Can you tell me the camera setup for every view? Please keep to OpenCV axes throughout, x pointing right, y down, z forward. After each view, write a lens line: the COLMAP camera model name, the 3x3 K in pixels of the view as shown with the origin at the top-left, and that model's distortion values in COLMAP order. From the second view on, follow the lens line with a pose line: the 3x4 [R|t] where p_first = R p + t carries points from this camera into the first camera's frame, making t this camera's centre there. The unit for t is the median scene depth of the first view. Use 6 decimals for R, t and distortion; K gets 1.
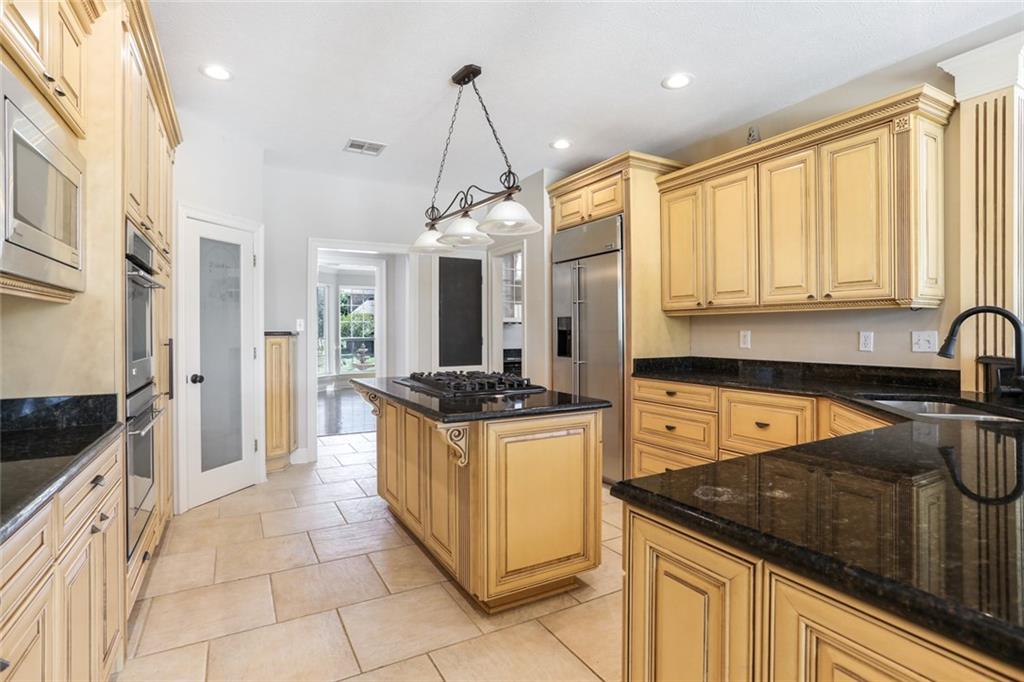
lens RADIAL K [[510.1, 0, 514.0], [0, 510.1, 344.9], [0, 0, 1]] dist [-0.047057, 0.026307]
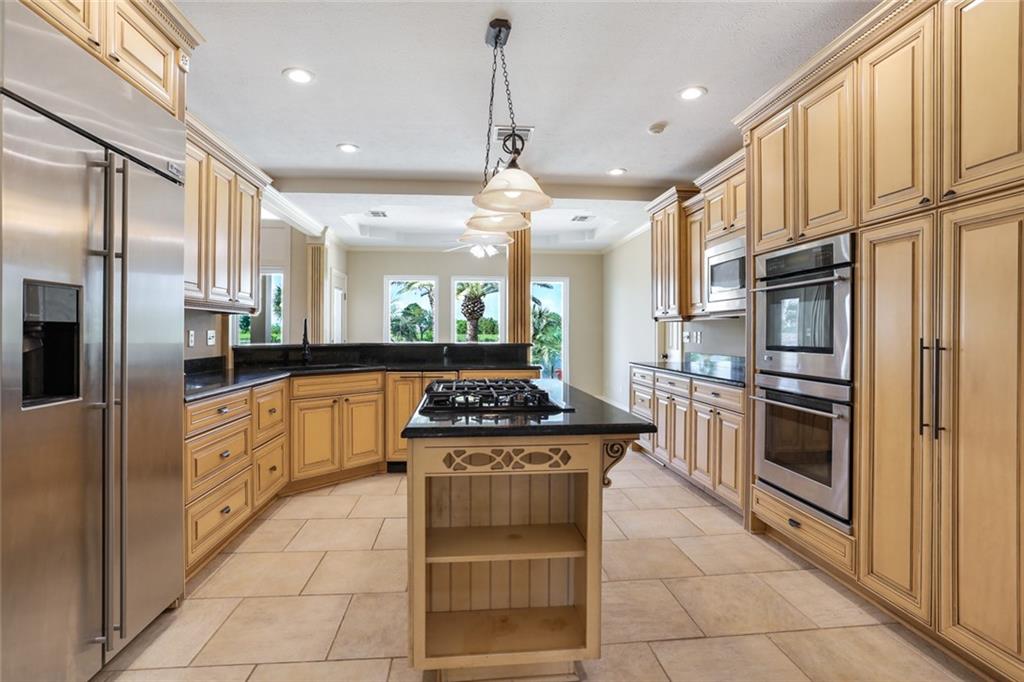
lens RADIAL K [[510.1, 0, 514.0], [0, 510.1, 344.9], [0, 0, 1]] dist [-0.047057, 0.026307]
pose [[-0.913084, -0.008409, 0.407684, -0.508666], [0.009075, 0.999121, 0.040934, -0.039074], [-0.407669, 0.041076, -0.912205, 1.918444]]
